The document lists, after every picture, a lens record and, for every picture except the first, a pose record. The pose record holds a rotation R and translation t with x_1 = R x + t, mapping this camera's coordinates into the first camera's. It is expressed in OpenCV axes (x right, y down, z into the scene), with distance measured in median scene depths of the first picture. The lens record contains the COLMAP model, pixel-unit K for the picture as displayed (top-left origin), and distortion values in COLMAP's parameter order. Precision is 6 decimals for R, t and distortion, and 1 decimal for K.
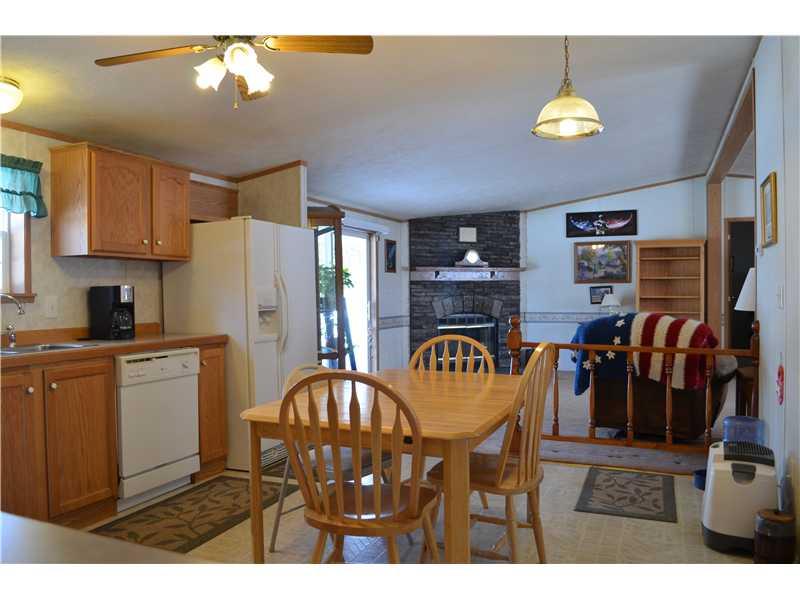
lens RADIAL K [[638.9, 0, 398.4], [0, 638.9, 311.6], [0, 0, 1]] dist [-0.061872, -0.002405]
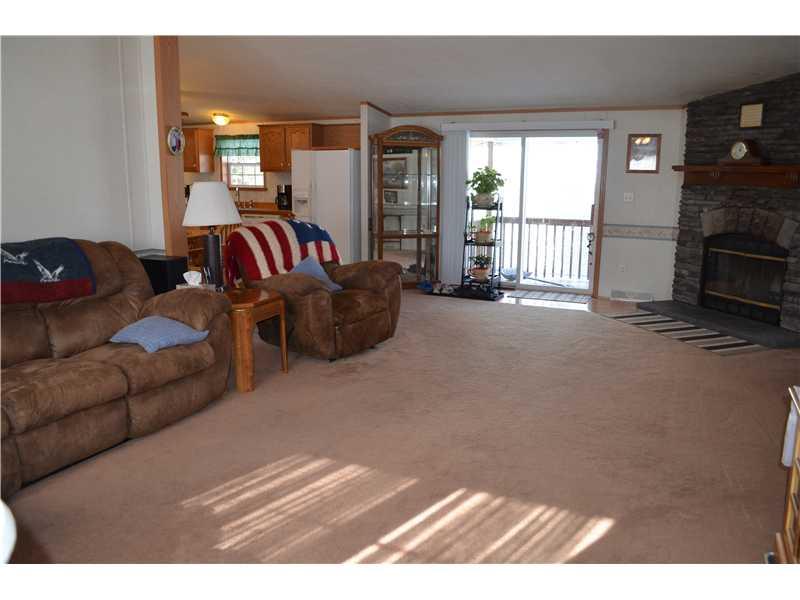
lens RADIAL K [[638.9, 0, 398.4], [0, 638.9, 311.6], [0, 0, 1]] dist [-0.061872, -0.002405]
pose [[-0.049295, 0.221353, -0.973947, 1.306576], [-0.035974, 0.974106, 0.223210, -0.087179], [0.998136, 0.046040, -0.040055, 1.088025]]
